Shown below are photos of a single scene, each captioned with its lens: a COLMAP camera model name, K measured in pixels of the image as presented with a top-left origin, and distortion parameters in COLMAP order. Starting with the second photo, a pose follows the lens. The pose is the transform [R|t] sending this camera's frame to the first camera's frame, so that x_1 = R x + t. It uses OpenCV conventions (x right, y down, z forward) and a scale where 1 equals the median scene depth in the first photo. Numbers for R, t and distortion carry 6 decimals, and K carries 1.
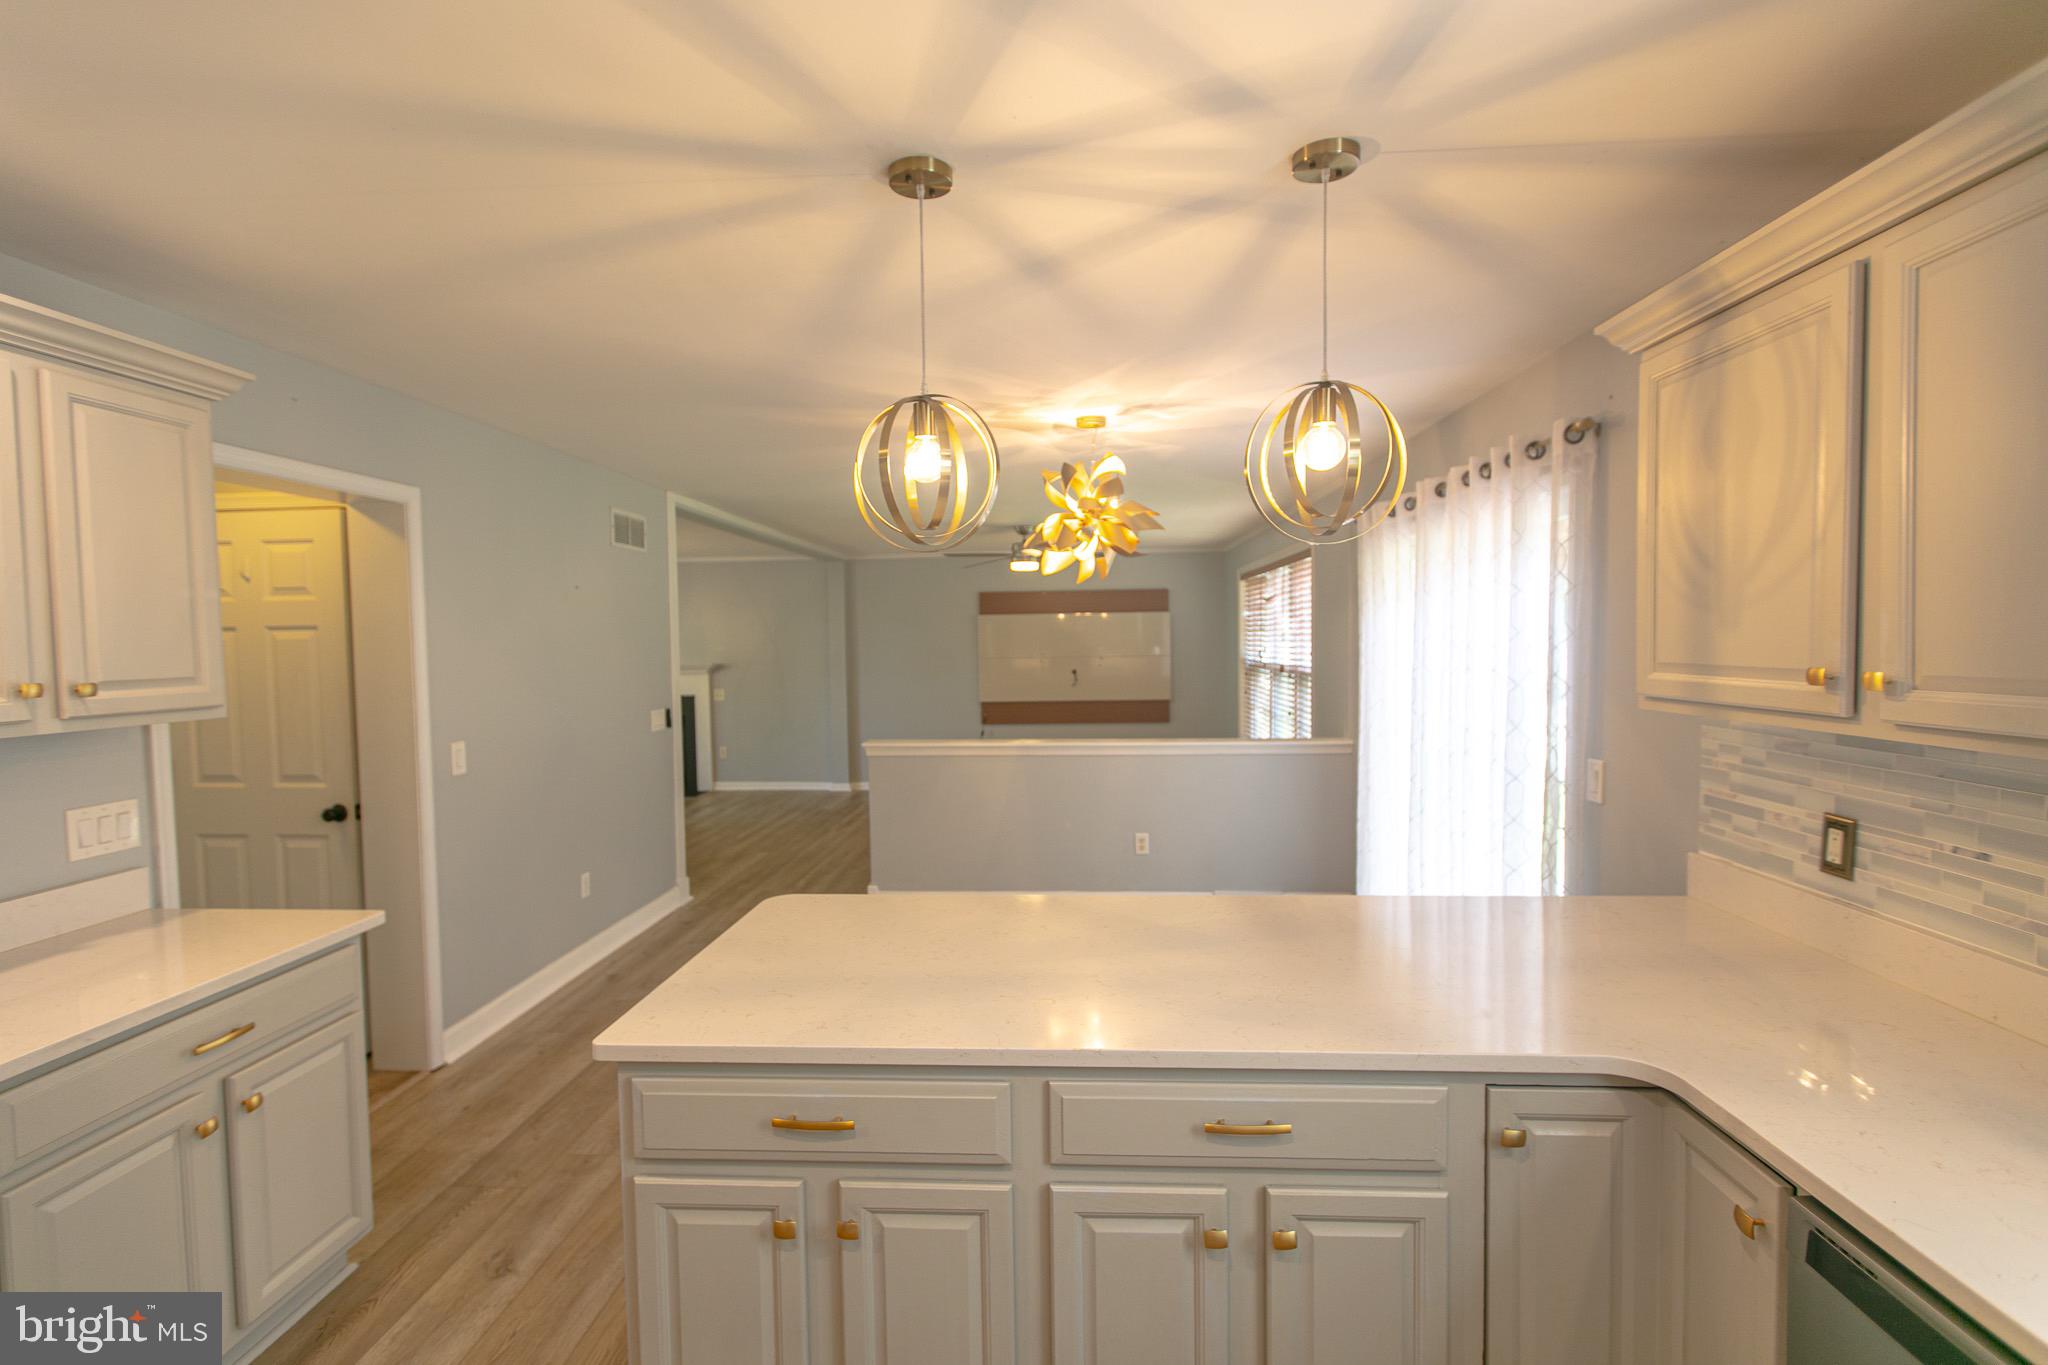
lens RADIAL K [[952.9, 0, 1017.0], [0, 952.9, 683.4], [0, 0, 1]] dist [0.002614, -0.000657]
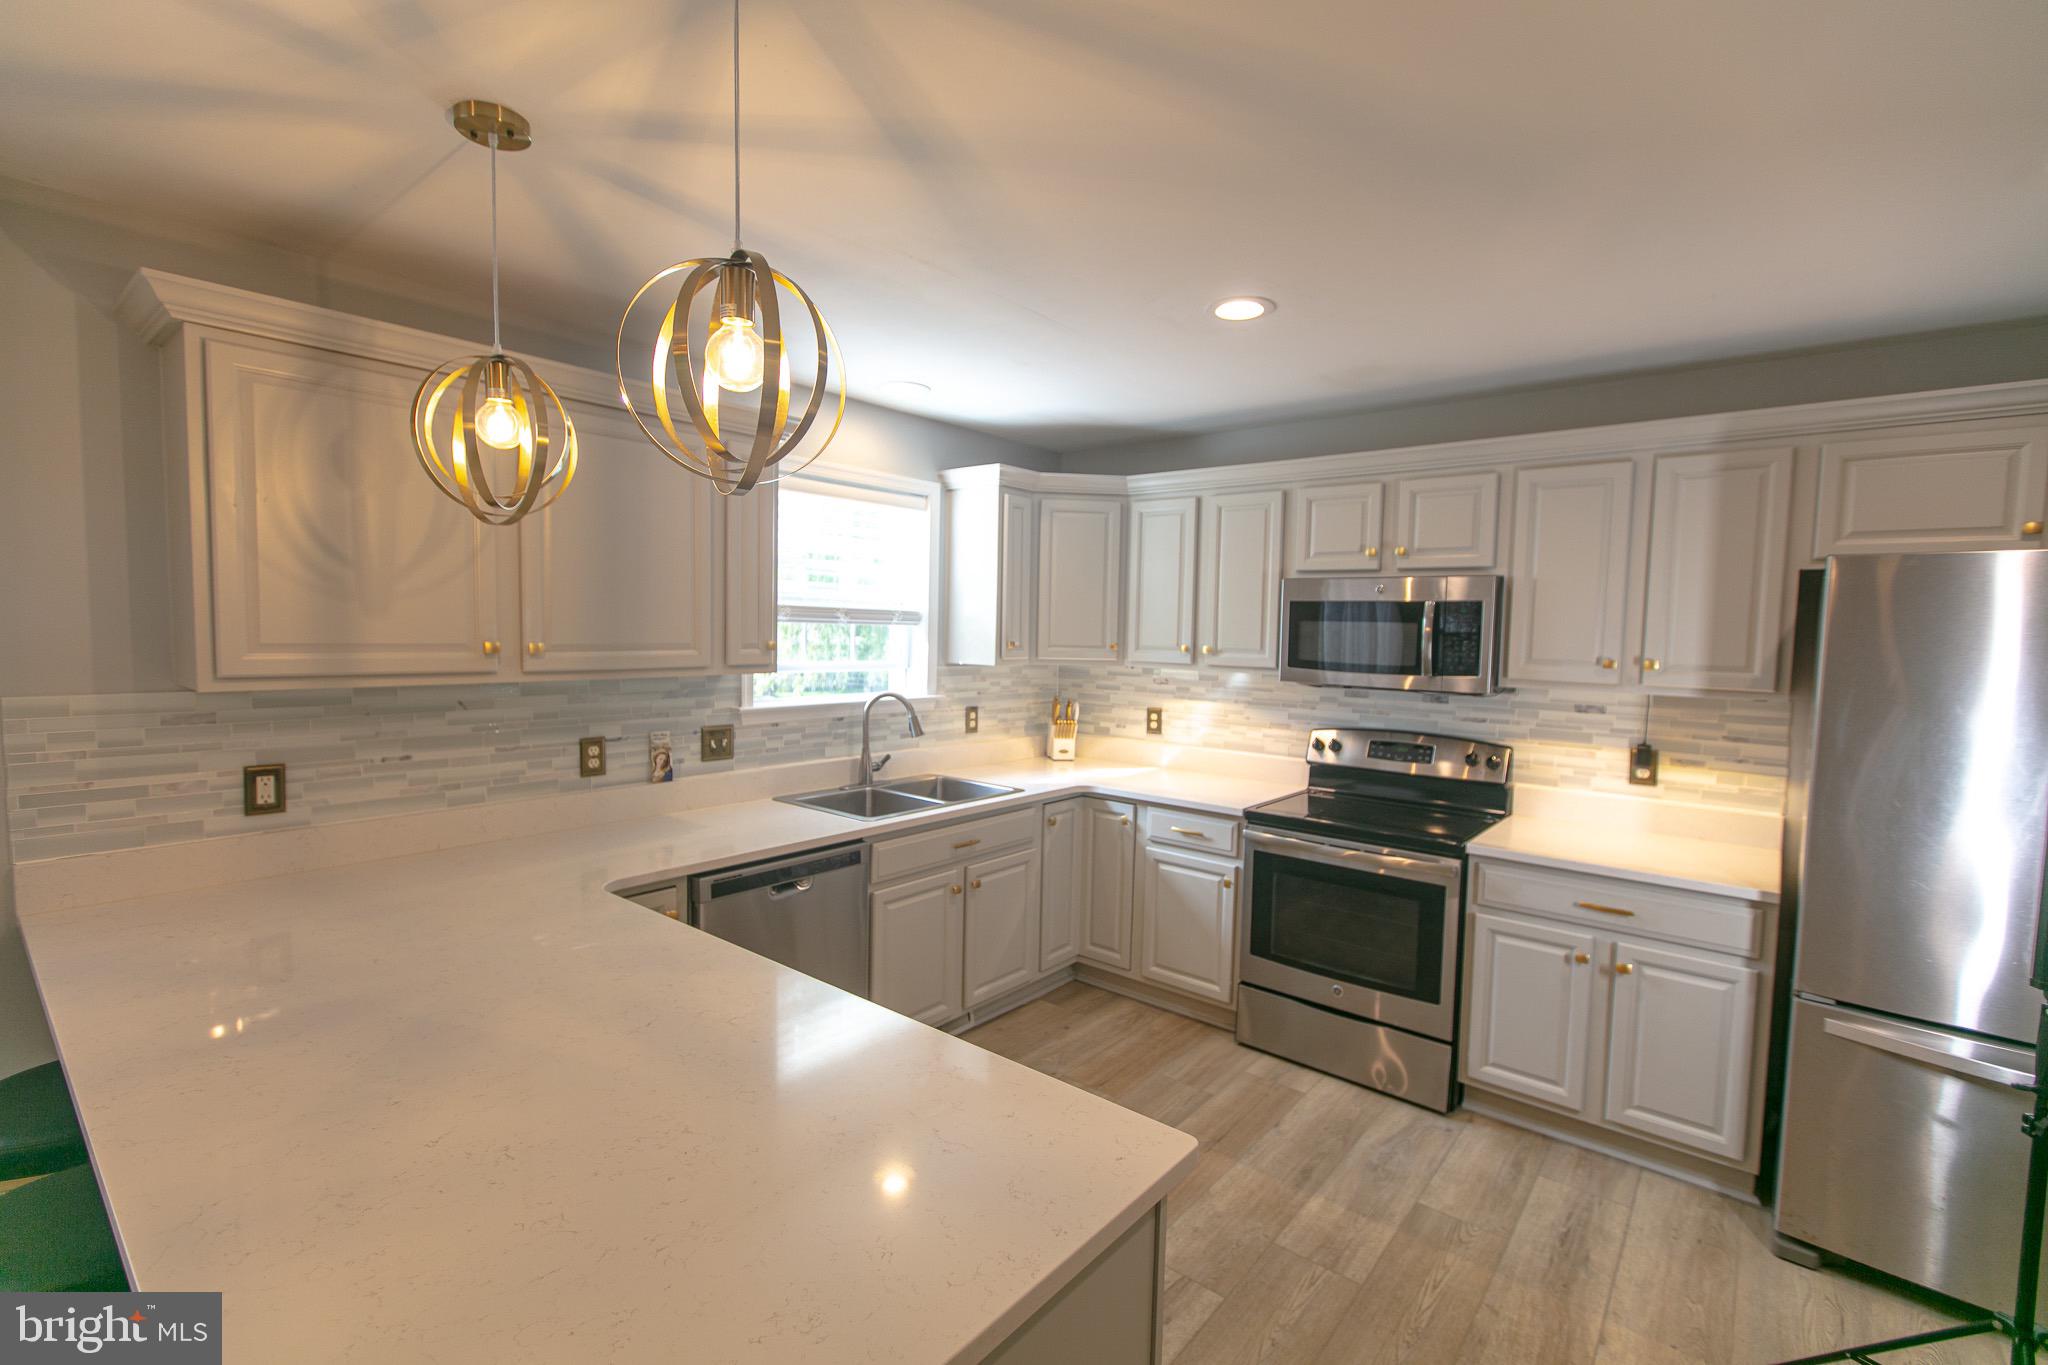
lens RADIAL K [[906.1, 0, 1022.8], [0, 906.1, 681.3], [0, 0, 1]] dist [0.003855, -0.002398]
pose [[-0.807782, -0.039964, 0.588125, -0.571252], [0.017813, 0.995589, 0.092118, -0.055361], [-0.589212, 0.084888, -0.803507, 1.253370]]
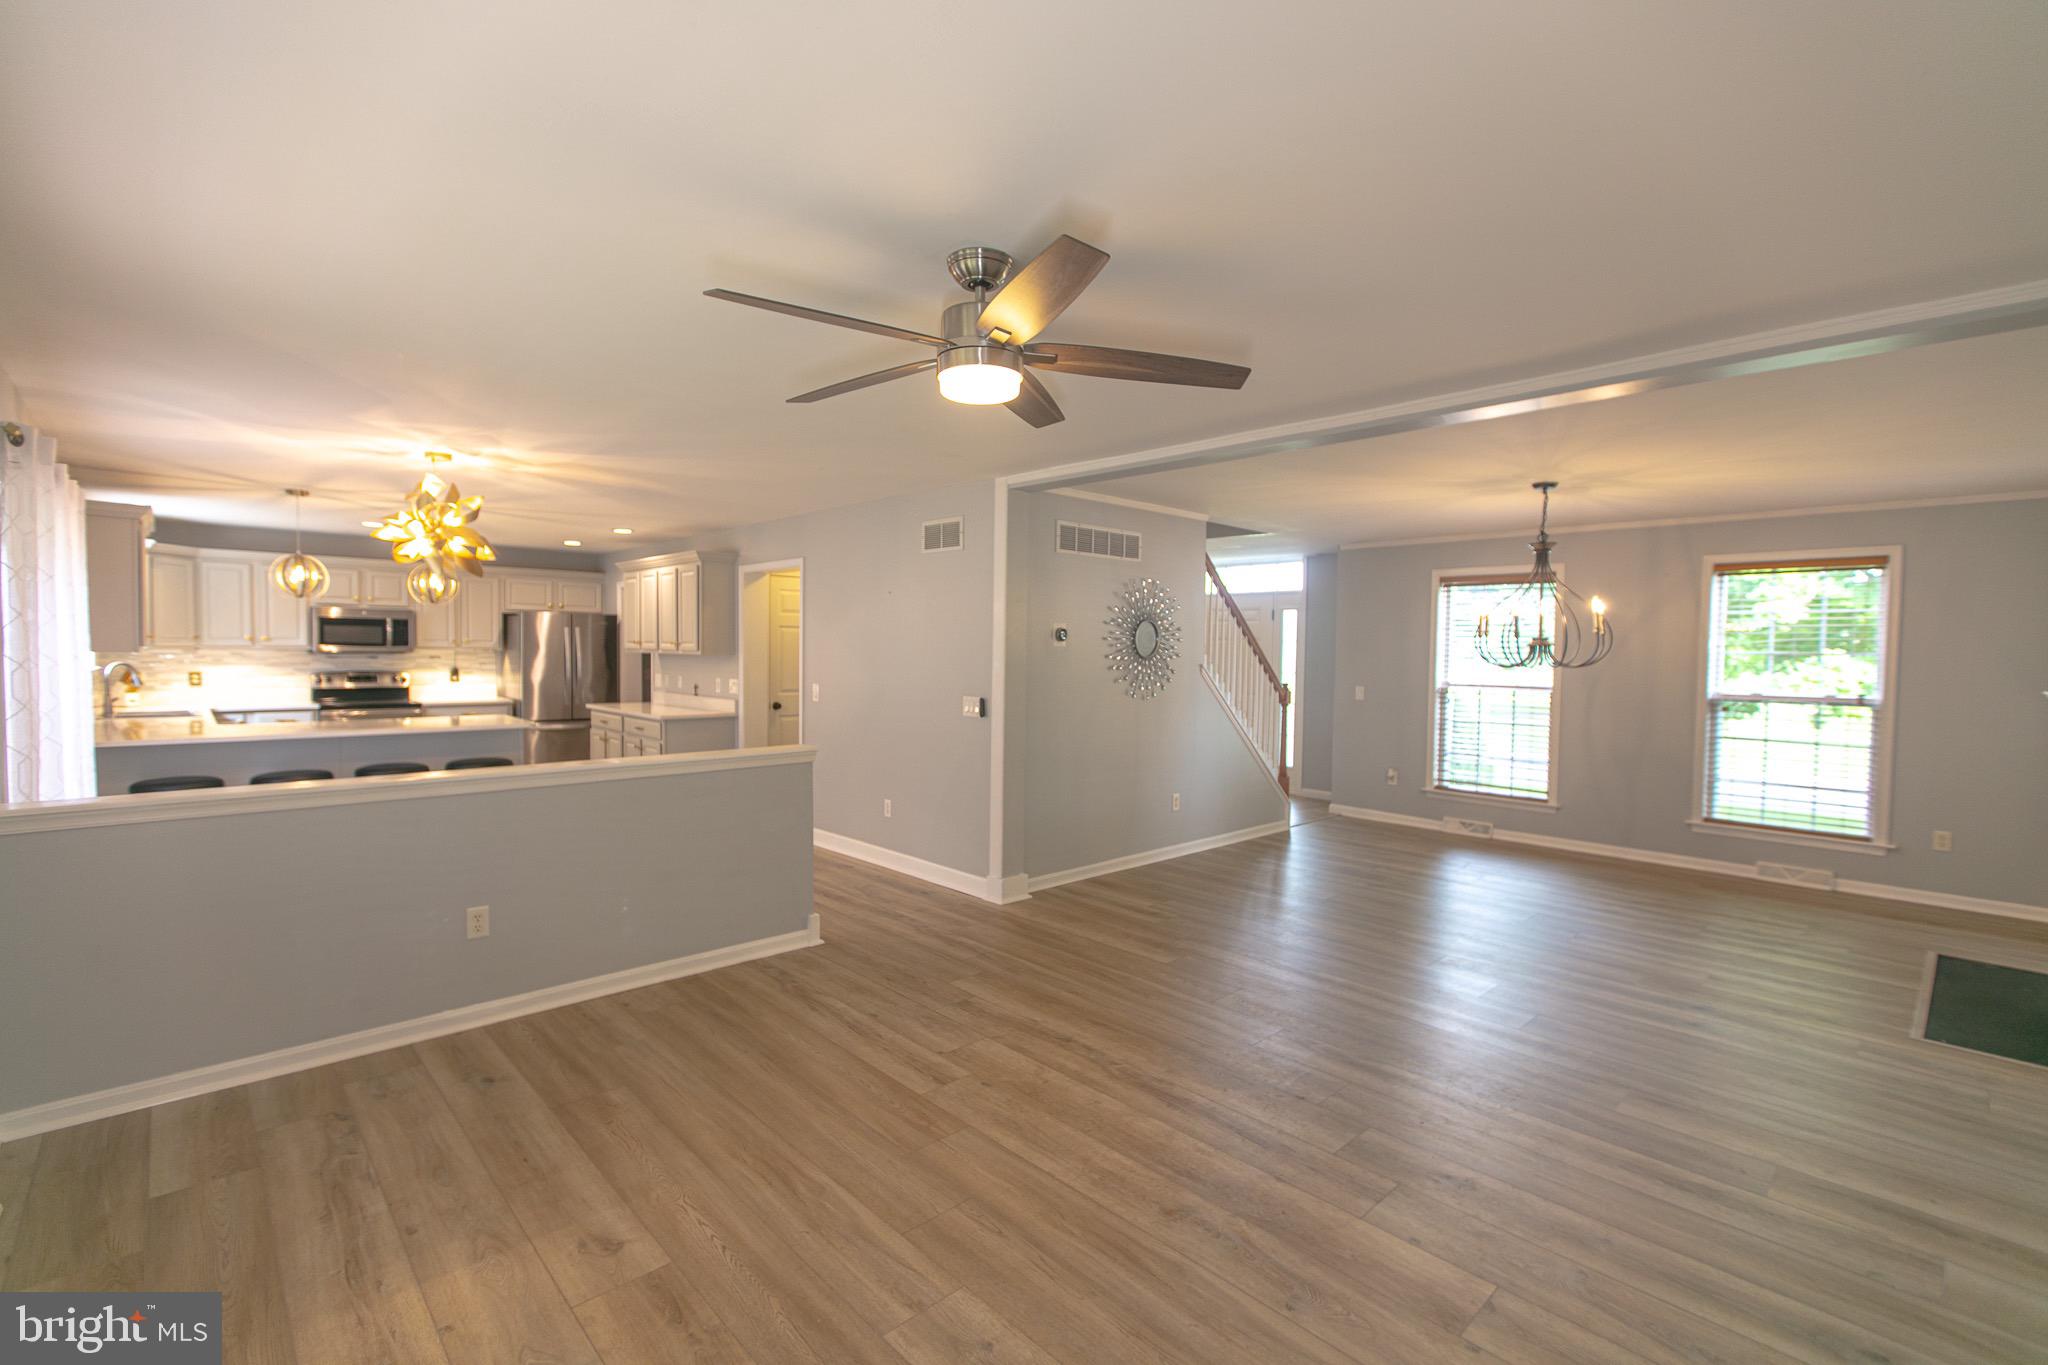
lens RADIAL K [[906.1, 0, 1023.8], [0, 906.1, 692.3], [0, 0, 1]] dist [0.003855, -0.002398]
pose [[-0.683106, 0.040753, -0.729181, 0.817458], [-0.037061, 0.995221, 0.090342, -0.183166], [0.729378, 0.088738, -0.678331, 4.526406]]
